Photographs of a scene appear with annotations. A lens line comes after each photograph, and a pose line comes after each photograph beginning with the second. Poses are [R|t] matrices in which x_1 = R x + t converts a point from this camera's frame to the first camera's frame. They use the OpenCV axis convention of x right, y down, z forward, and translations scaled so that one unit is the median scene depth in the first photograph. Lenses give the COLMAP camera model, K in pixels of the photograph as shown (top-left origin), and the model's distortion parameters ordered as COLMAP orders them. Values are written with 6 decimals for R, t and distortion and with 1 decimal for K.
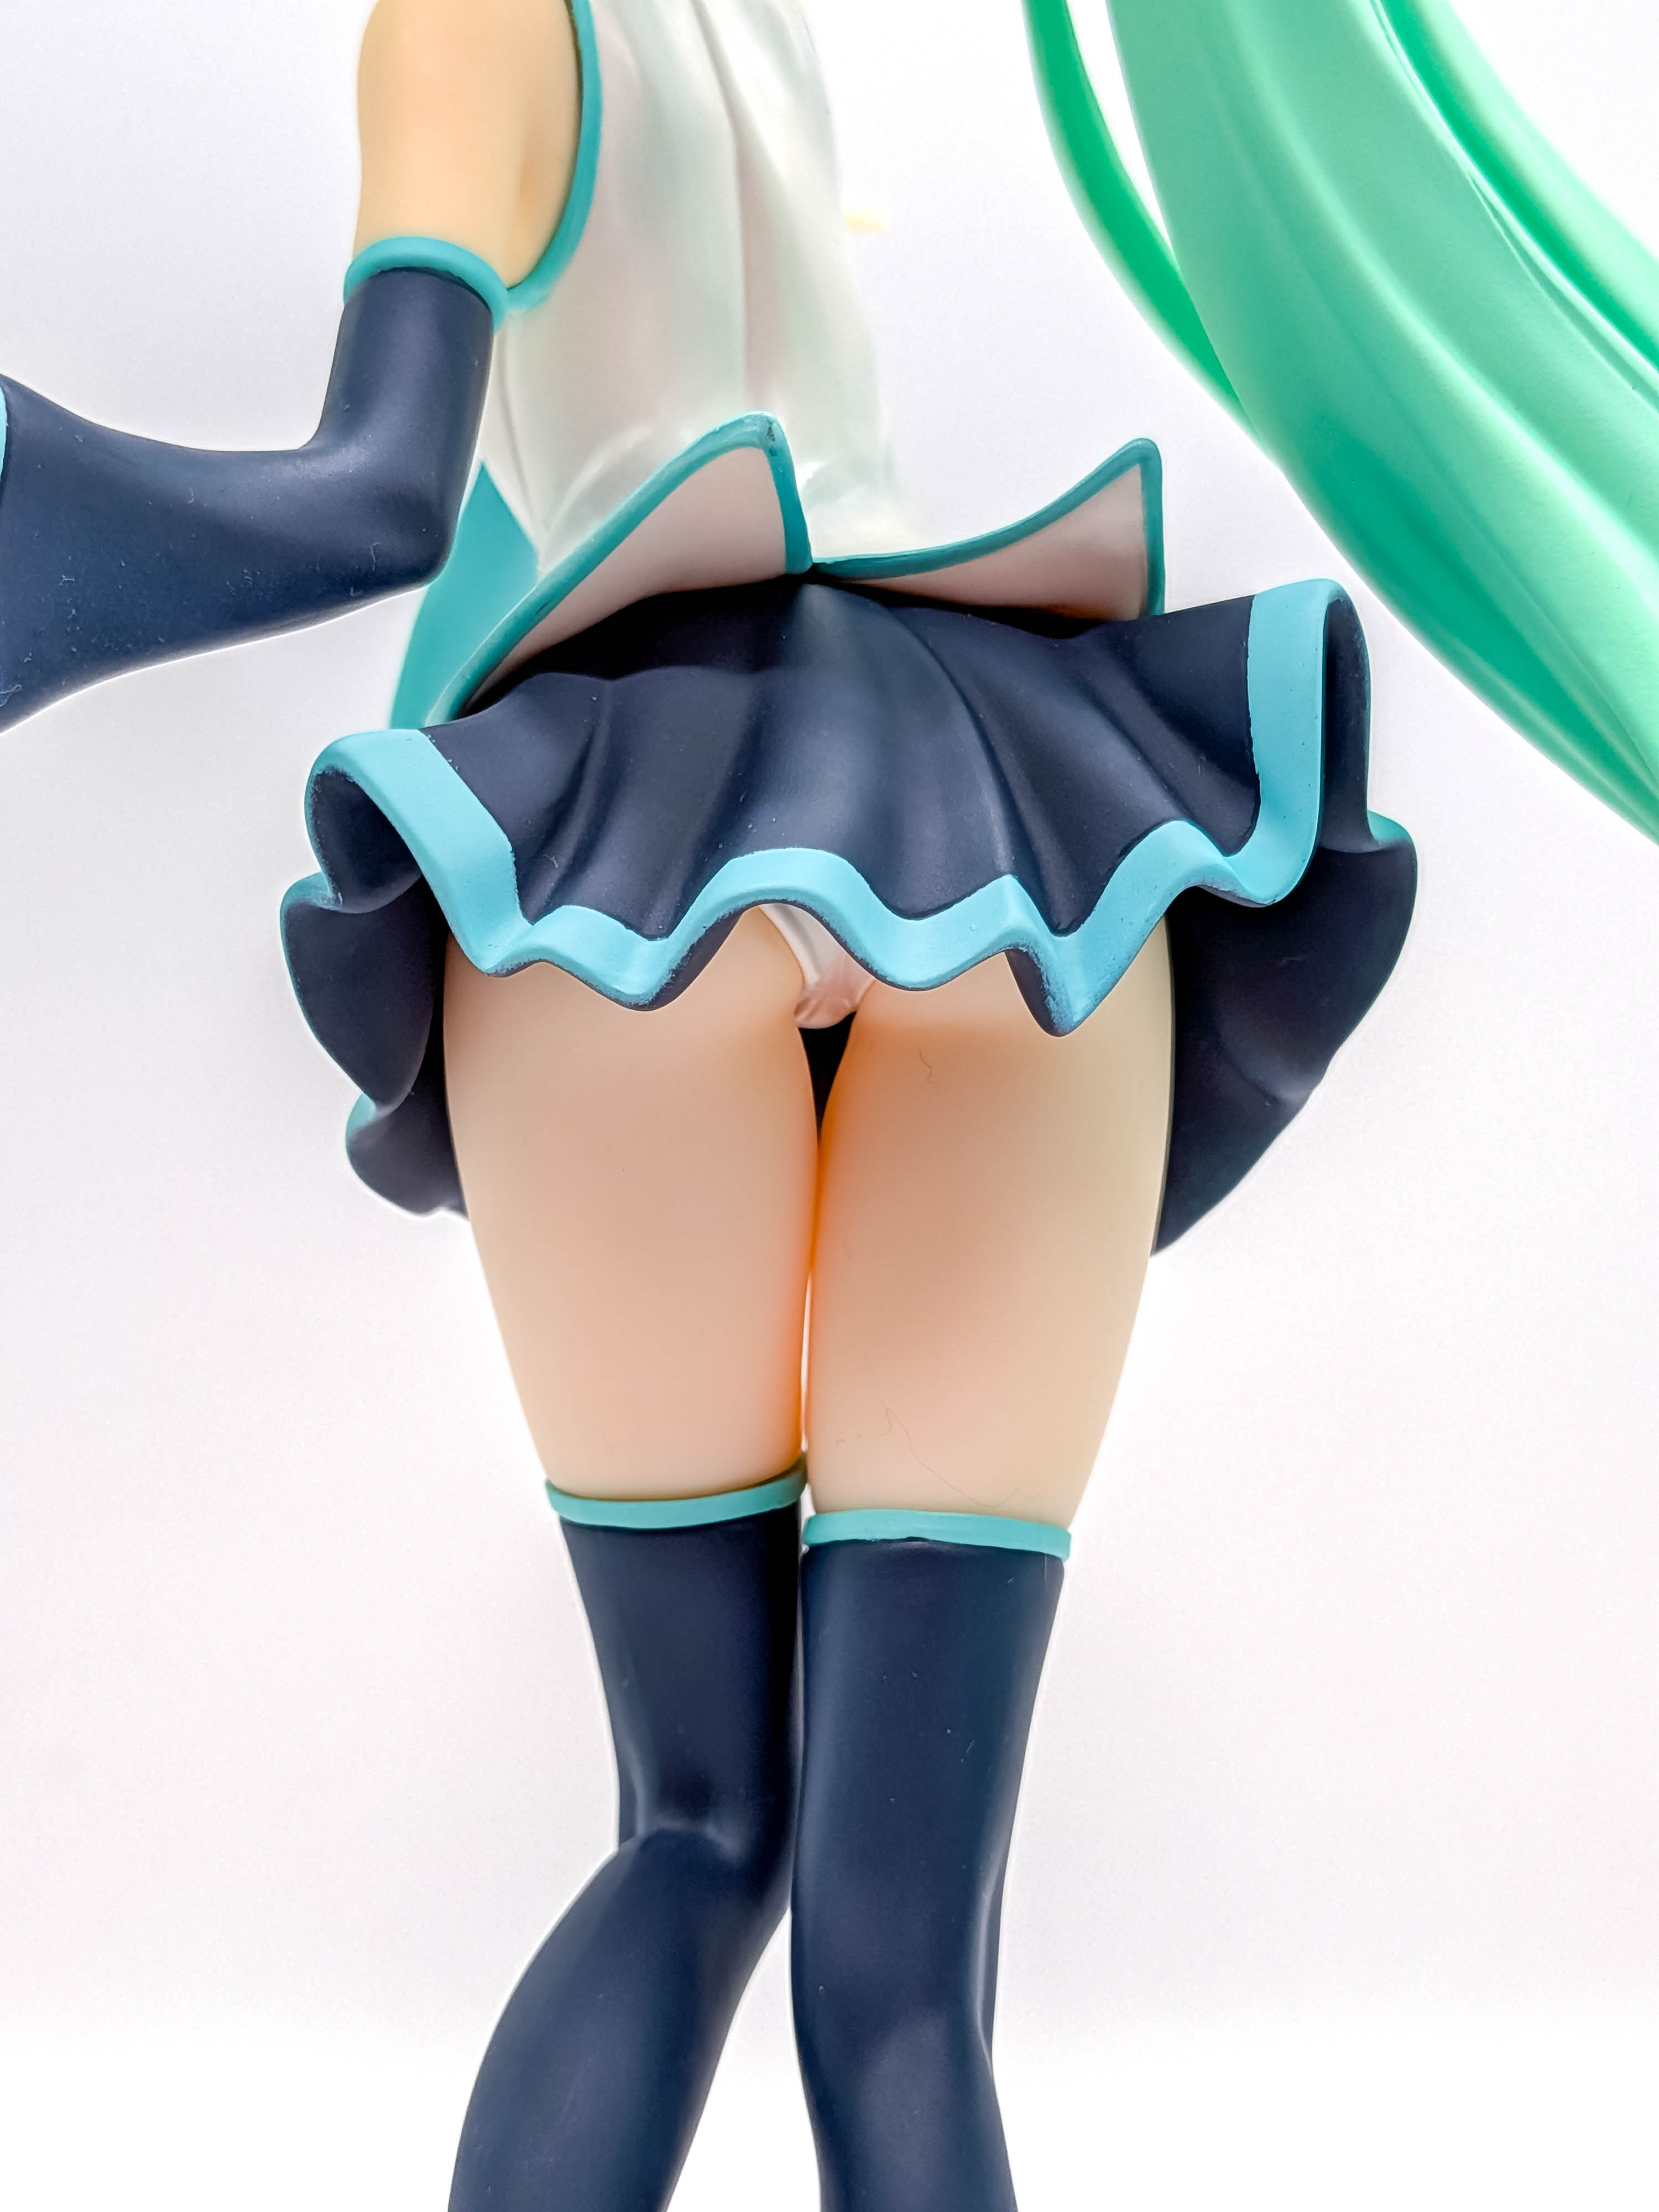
lens RADIAL K [[3191.0, 0, 830.5], [0, 3191.0, 1121.2], [0, 0, 1]] dist [0.079960, 0.000000]
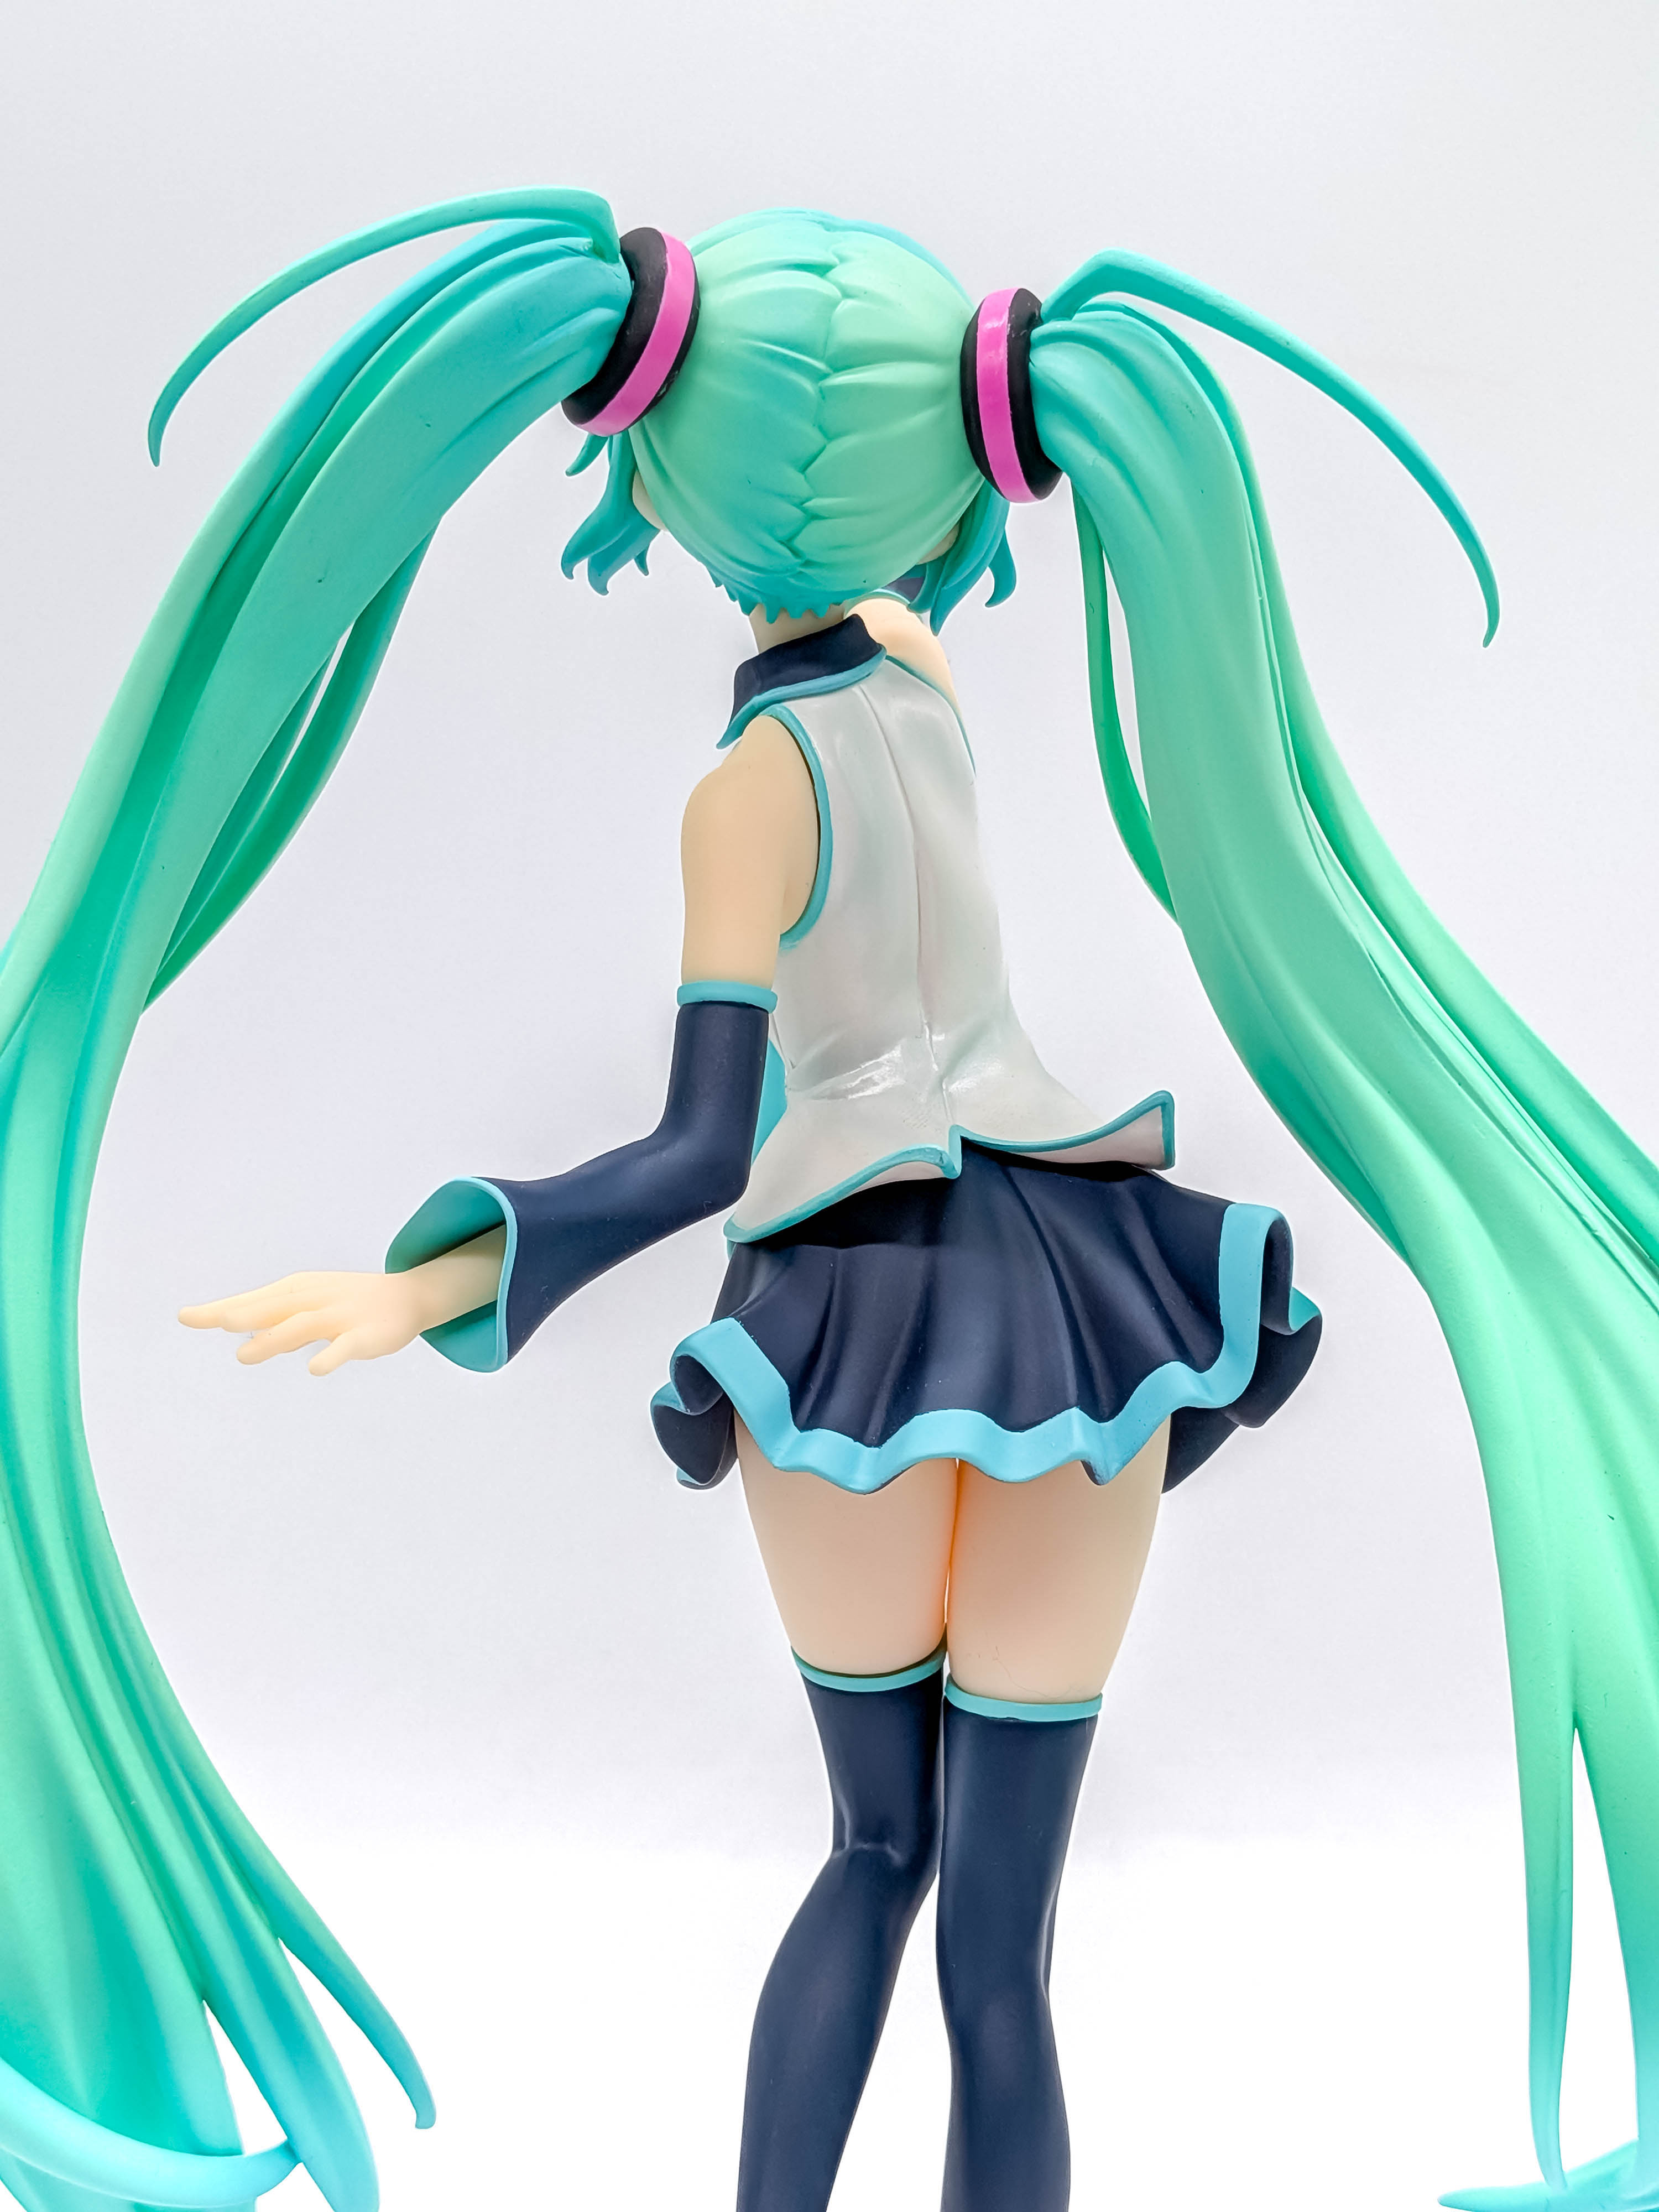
lens RADIAL K [[3191.0, 0, 861.6], [0, 3191.0, 1067.0], [0, 0, 1]] dist [0.079960, 0.000000]
pose [[0.999909, 0.011729, -0.006688, -0.047359], [-0.009703, 0.968684, 0.248106, -0.641034], [0.009389, -0.248019, 0.968710, -0.595216]]
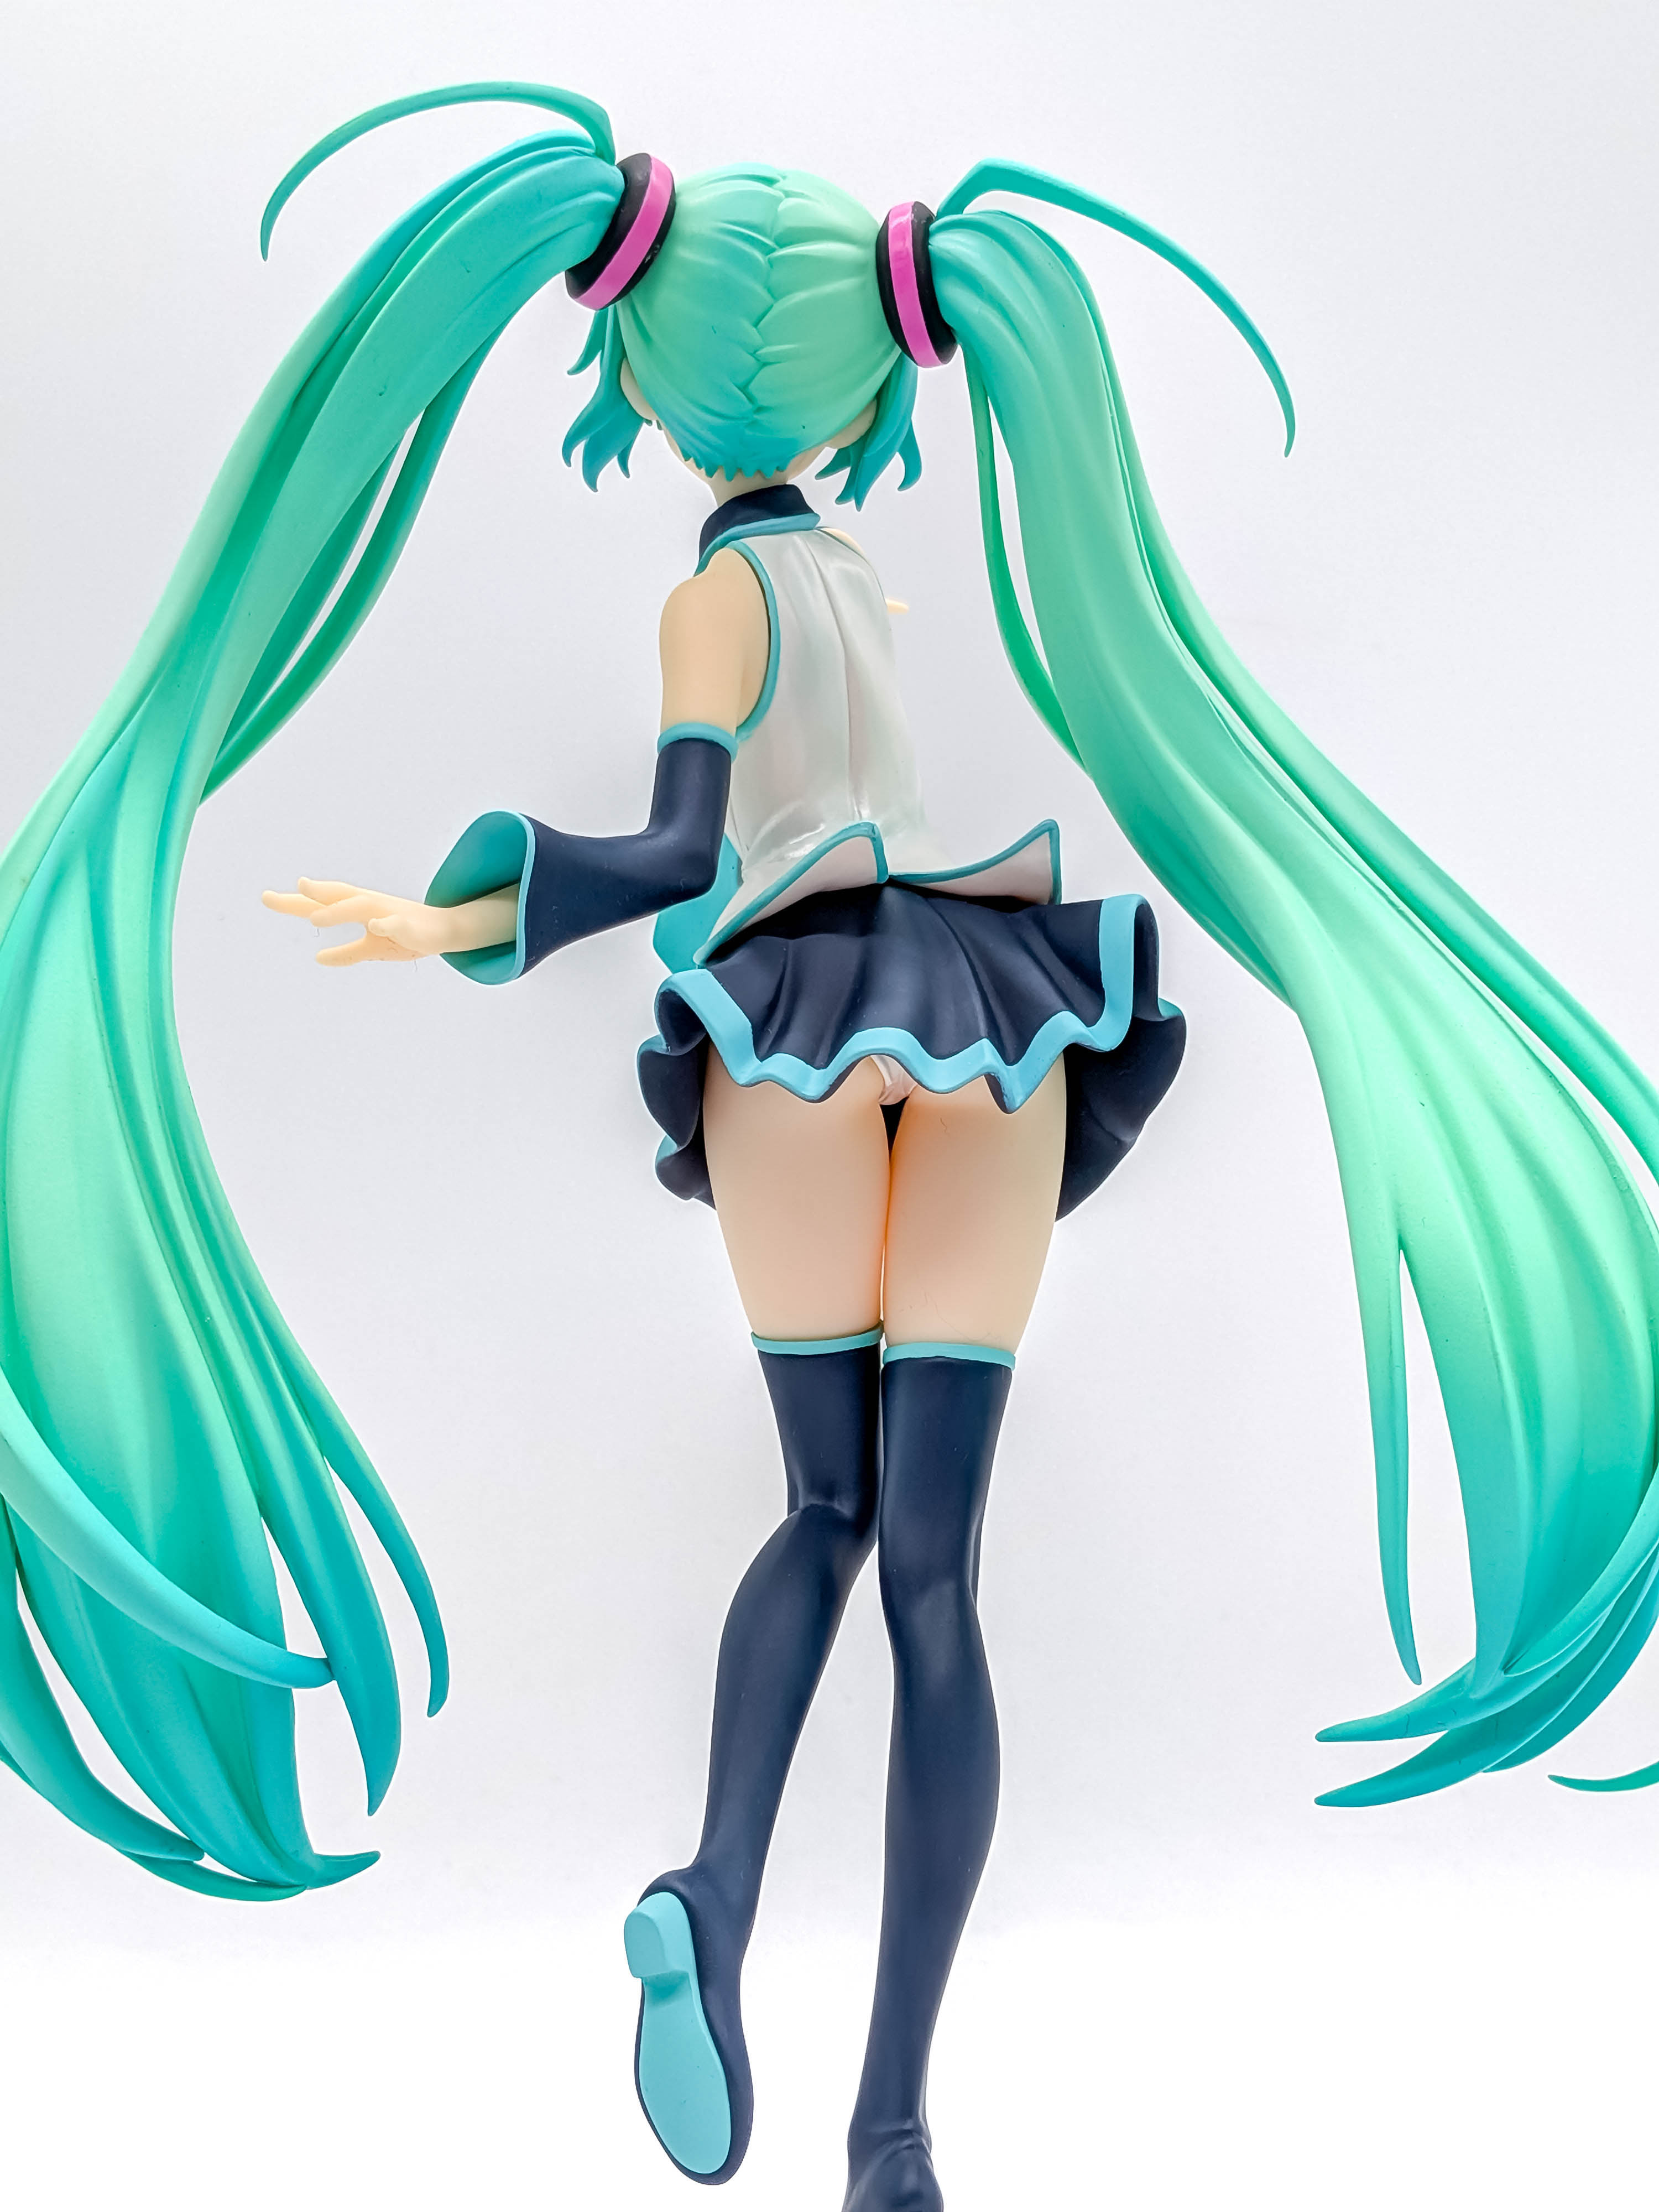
lens RADIAL K [[3191.0, 0, 889.8], [0, 3191.0, 1121.7], [0, 0, 1]] dist [0.079960, 0.000000]
pose [[0.999405, 0.000165, 0.034491, -0.075771], [-0.000169, 1.000000, 0.000116, -0.020696], [-0.034491, -0.000122, 0.999405, -1.046190]]
